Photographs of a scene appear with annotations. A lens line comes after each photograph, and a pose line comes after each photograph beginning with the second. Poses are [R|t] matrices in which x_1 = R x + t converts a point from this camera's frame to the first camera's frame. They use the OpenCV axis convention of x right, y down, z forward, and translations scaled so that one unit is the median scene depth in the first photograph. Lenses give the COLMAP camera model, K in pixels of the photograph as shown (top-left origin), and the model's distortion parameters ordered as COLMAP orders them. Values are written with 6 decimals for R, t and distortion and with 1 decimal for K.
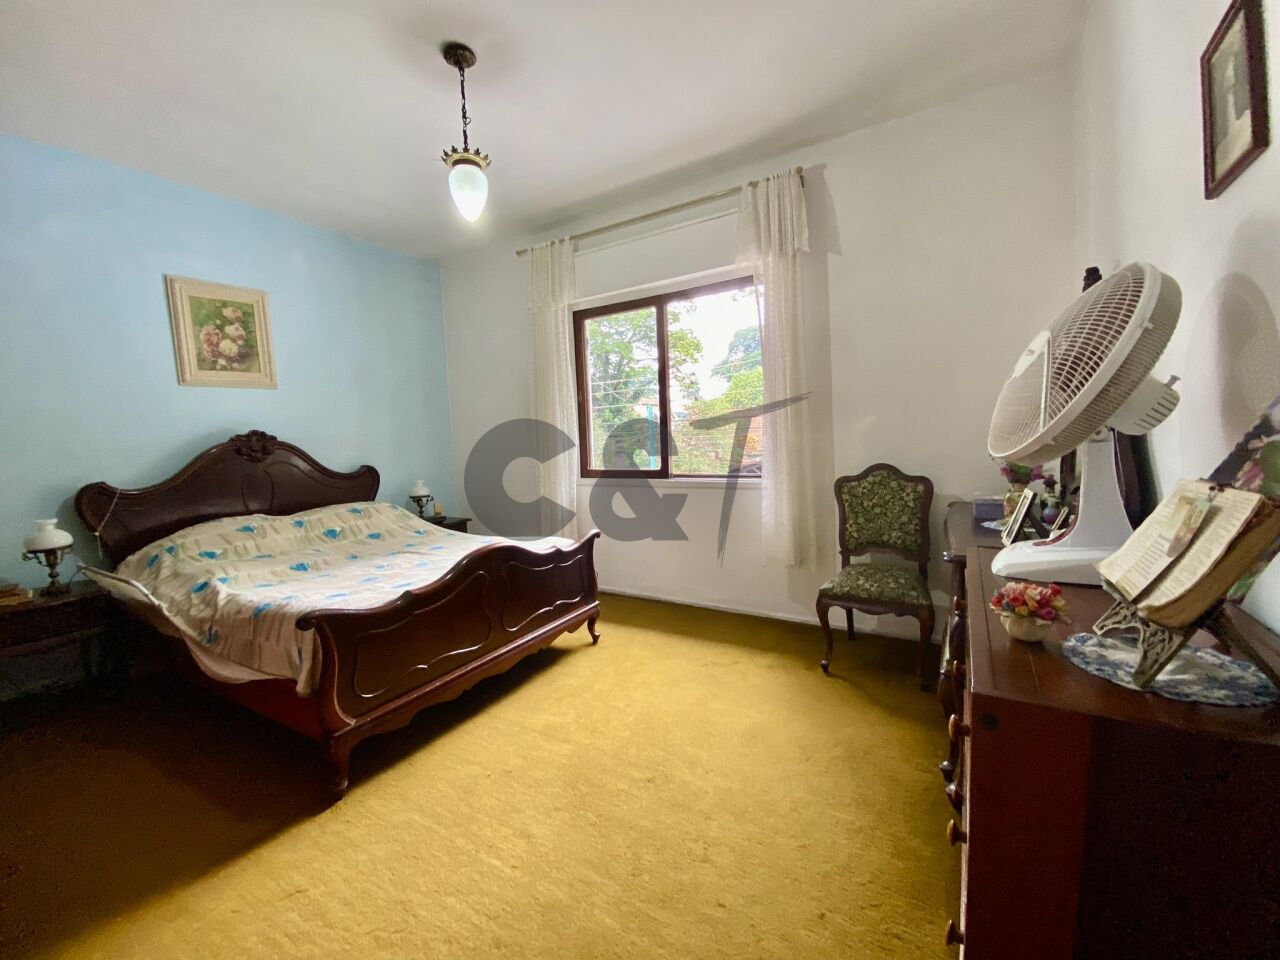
lens RADIAL K [[523.3, 0, 631.5], [0, 523.3, 476.7], [0, 0, 1]] dist [0.015033, -0.011170]
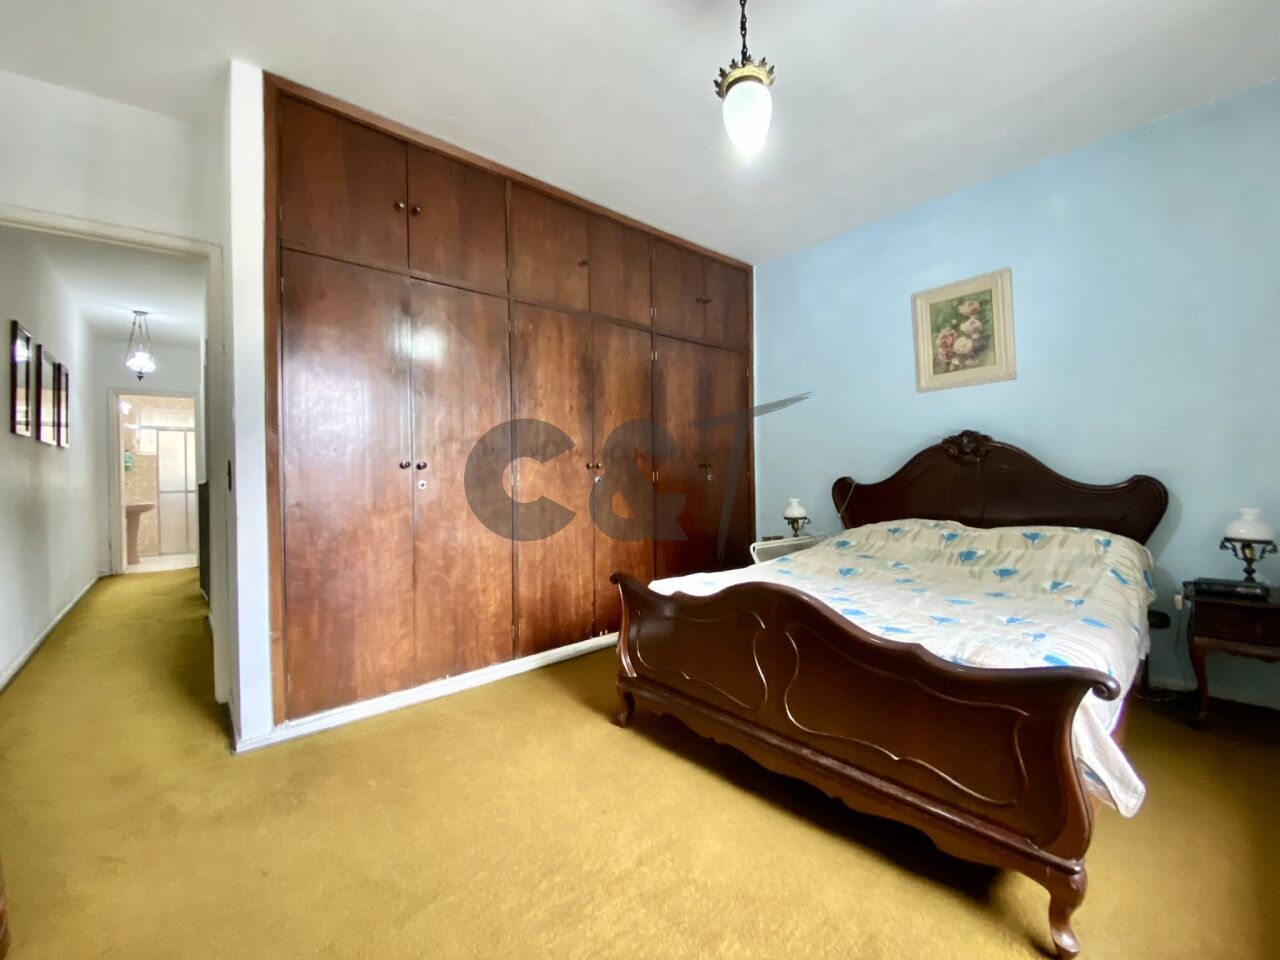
lens RADIAL K [[523.3, 0, 628.0], [0, 523.3, 472.3], [0, 0, 1]] dist [0.015033, -0.011170]
pose [[-0.287101, 0.053370, -0.956412, 0.343806], [-0.027730, 0.997565, 0.063990, -0.058331], [0.957499, 0.044893, -0.284922, 0.701589]]
